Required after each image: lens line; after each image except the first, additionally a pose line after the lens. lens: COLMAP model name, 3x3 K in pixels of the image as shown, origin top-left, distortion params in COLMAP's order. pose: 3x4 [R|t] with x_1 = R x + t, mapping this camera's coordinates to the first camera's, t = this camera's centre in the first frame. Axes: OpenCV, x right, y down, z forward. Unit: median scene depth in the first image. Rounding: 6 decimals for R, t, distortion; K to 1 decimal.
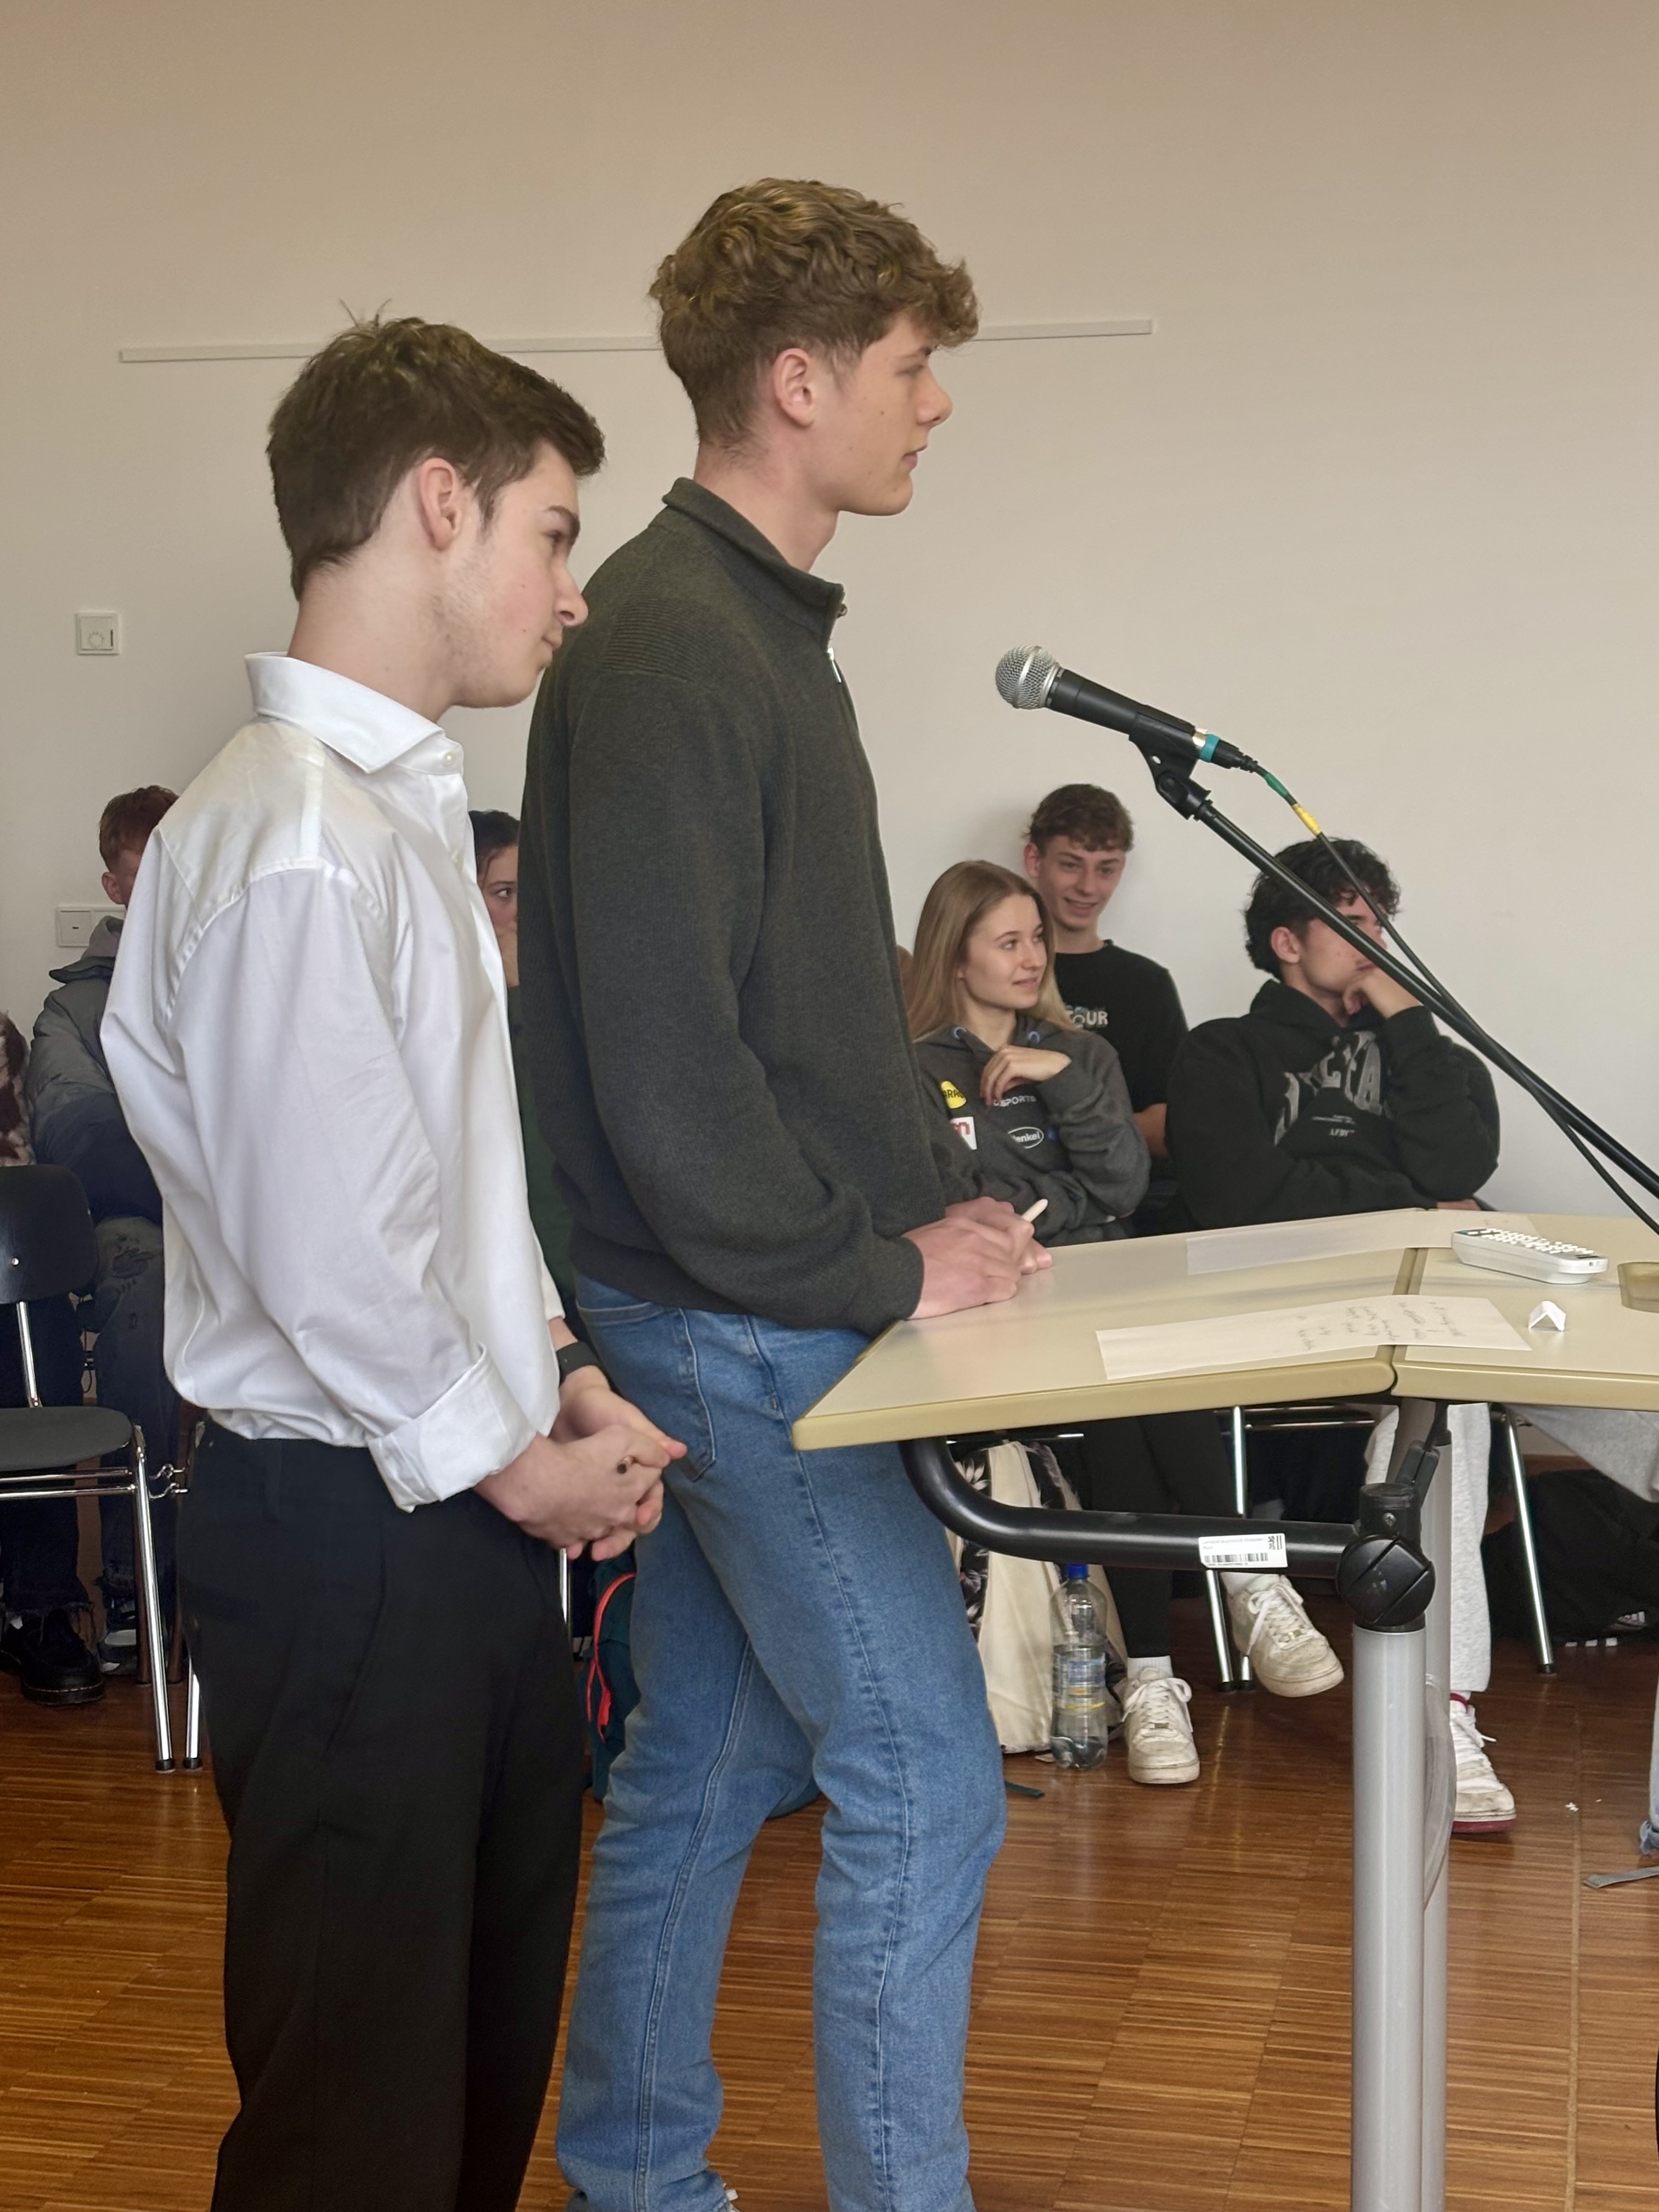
lens RADIAL K [[3503.7, 0, 829.9], [0, 3503.7, 1097.8], [0, 0, 1]] dist [0.110916, 0.000000]
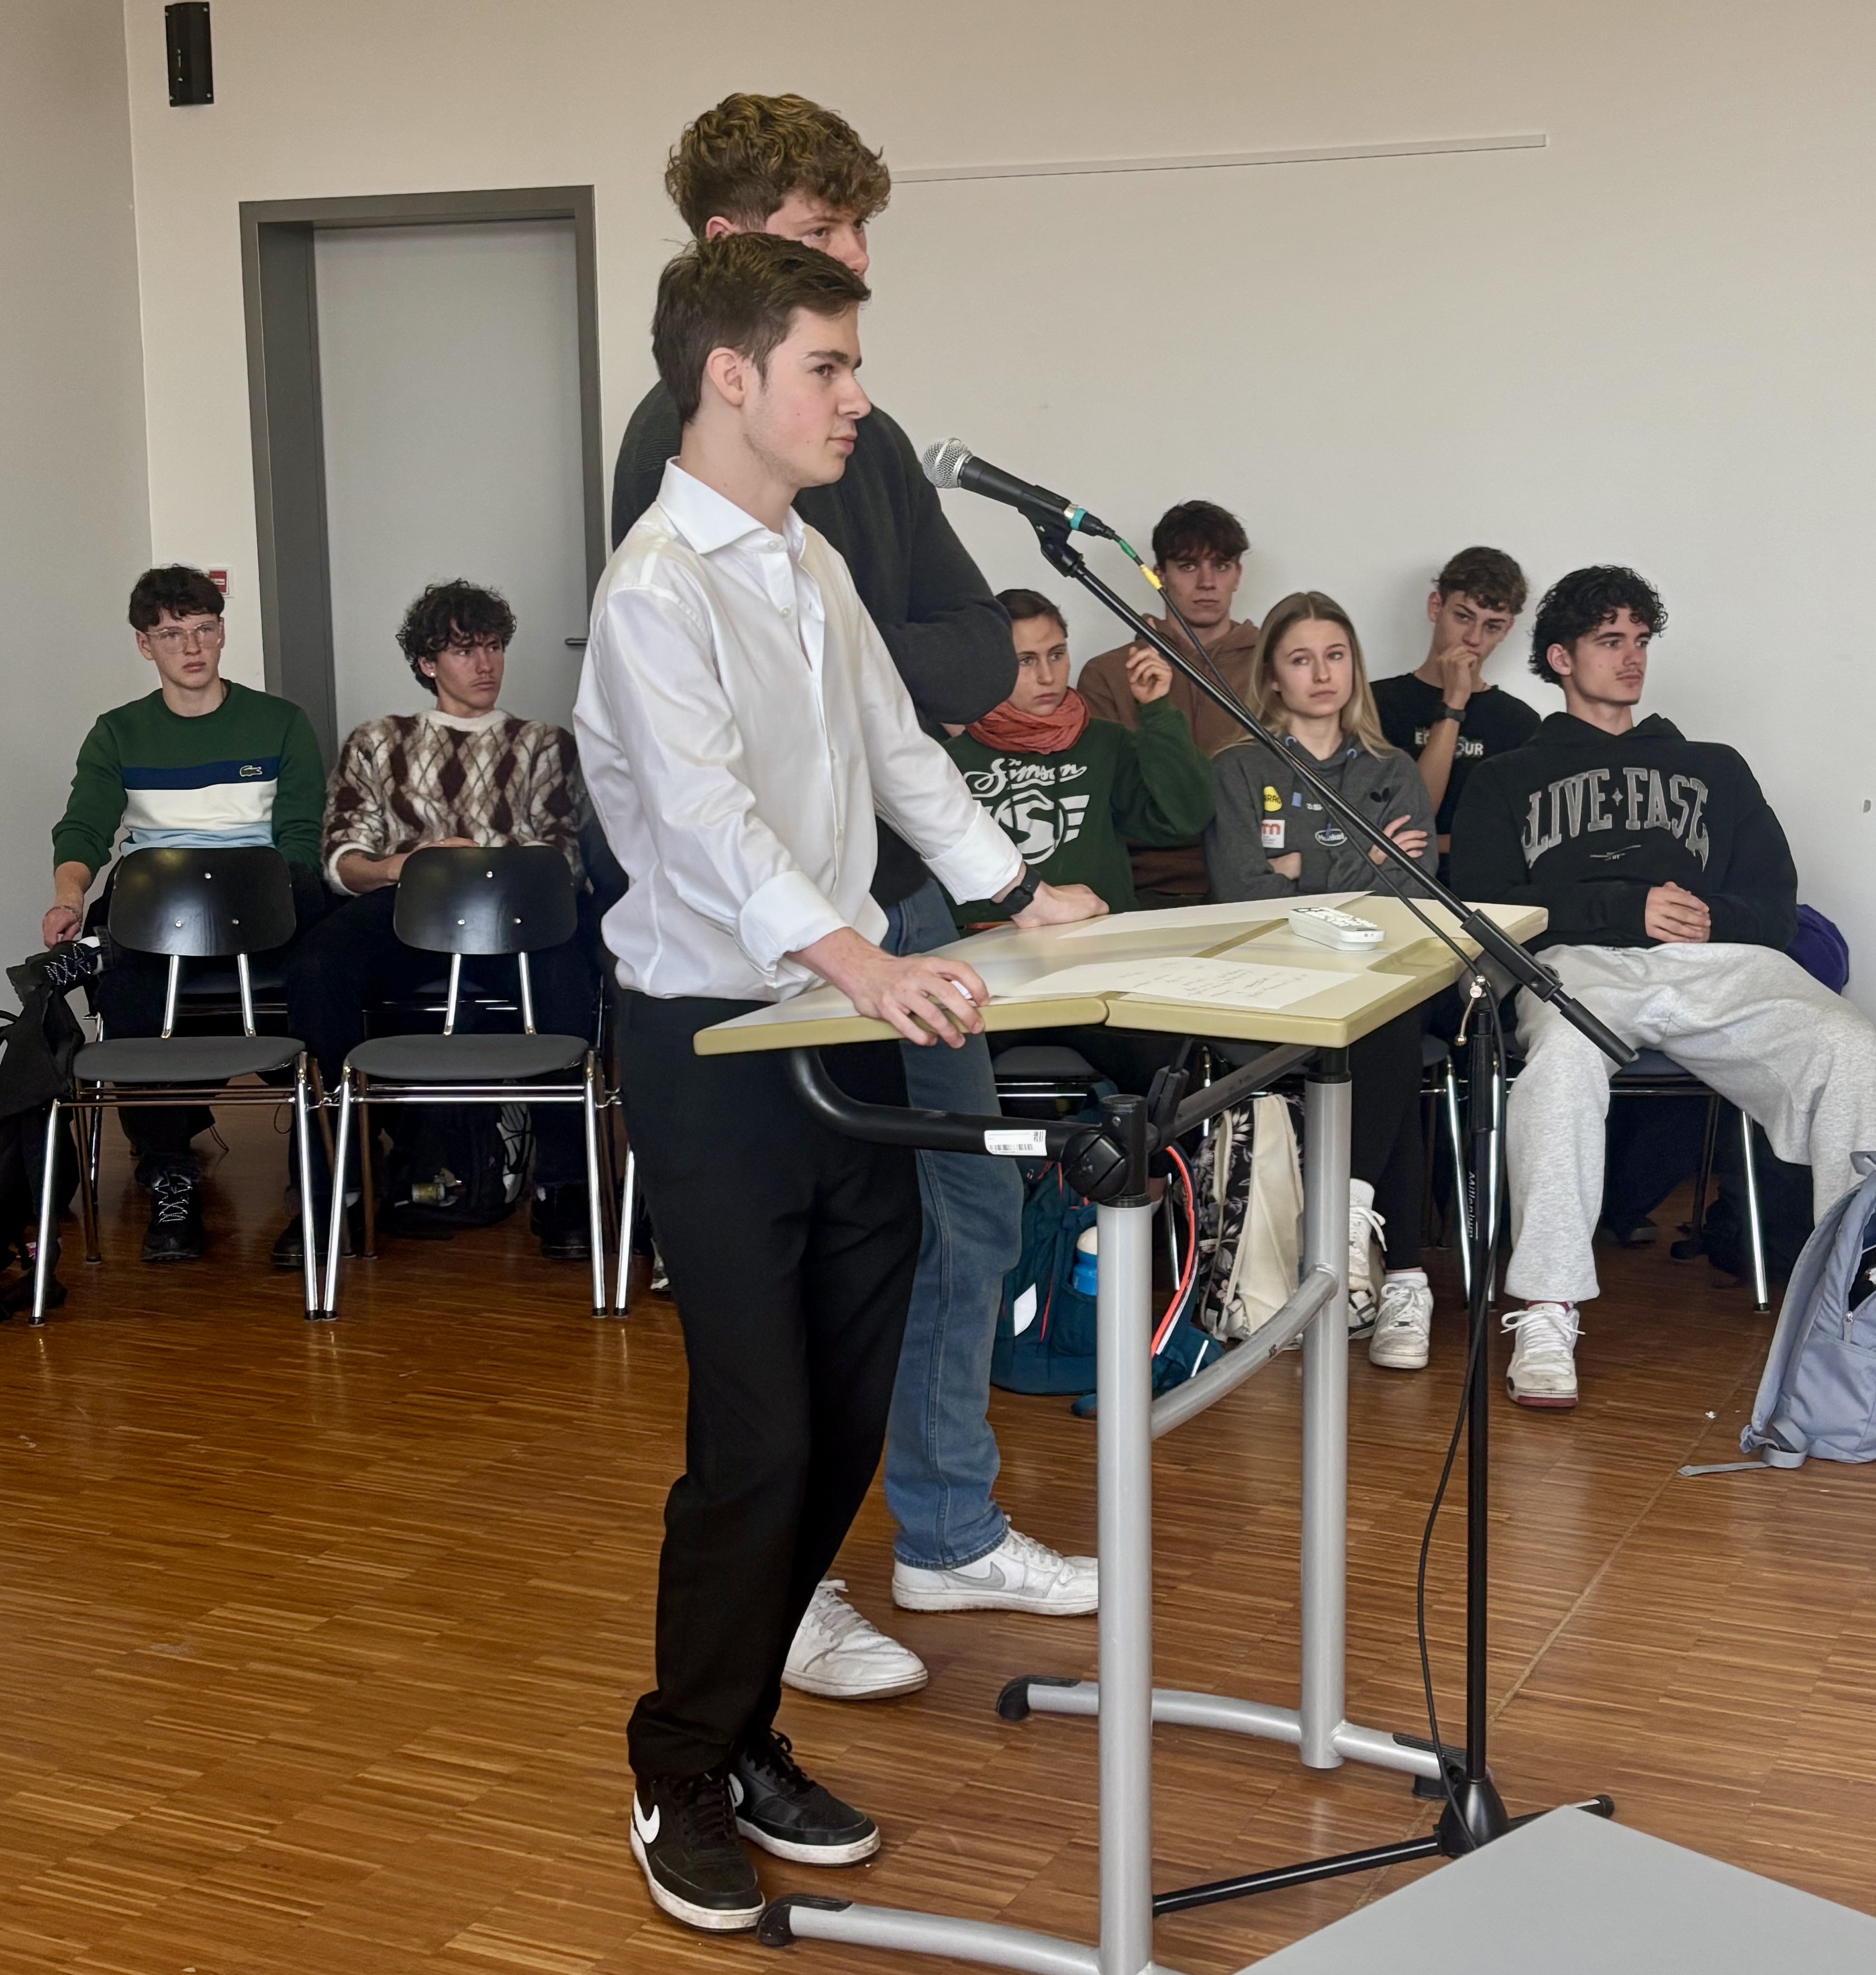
lens RADIAL K [[2983.0, 0, 937.5], [0, 2983.0, 997.3], [0, 0, 1]] dist [0.153406, 0.000000]
pose [[0.979264, 0.037367, -0.199113, 0.186565], [-0.025645, 0.997800, 0.061127, 0.005138], [0.200959, -0.054754, 0.978068, -0.051304]]
